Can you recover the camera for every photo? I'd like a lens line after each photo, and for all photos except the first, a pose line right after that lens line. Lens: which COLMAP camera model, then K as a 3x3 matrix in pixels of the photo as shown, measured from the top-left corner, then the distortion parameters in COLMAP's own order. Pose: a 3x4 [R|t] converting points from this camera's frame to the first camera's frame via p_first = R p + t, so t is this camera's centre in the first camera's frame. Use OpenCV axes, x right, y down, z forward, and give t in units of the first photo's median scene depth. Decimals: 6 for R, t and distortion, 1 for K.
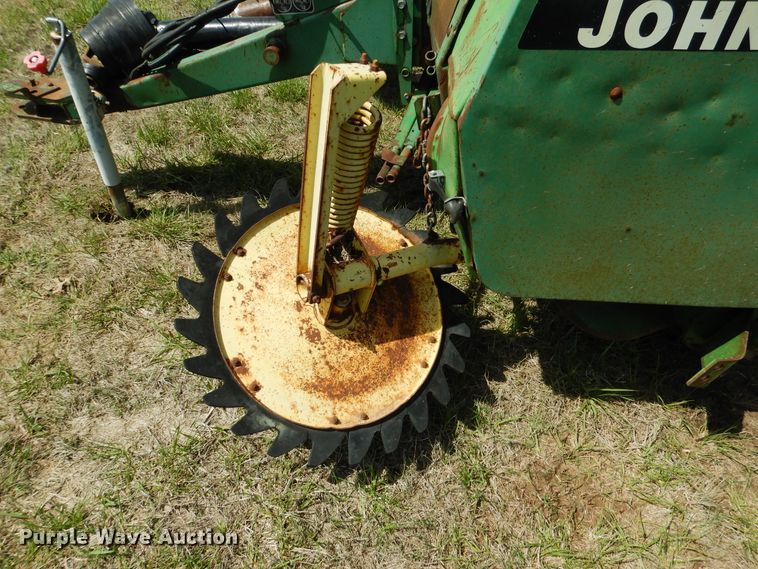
lens RADIAL K [[545.5, 0, 379.0], [0, 545.5, 284.5], [0, 0, 1]] dist [0.009134, 0.001828]
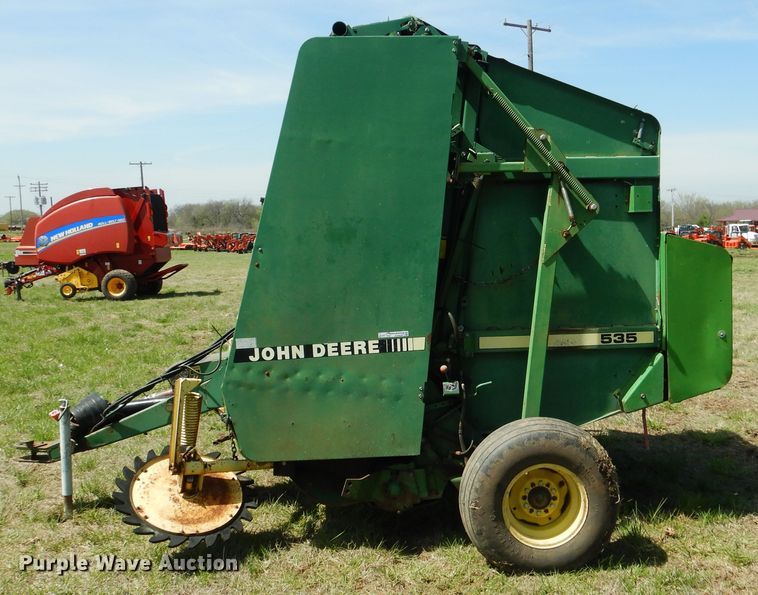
lens RADIAL K [[881.9, 0, 428.6], [0, 881.9, 298.7], [0, 0, 1]] dist [0.013193, 0.035452]
pose [[0.994039, -0.078023, 0.076144, 0.666125], [0.108767, 0.757405, -0.643823, 1.840984], [-0.007439, 0.648267, 0.761377, -2.174264]]
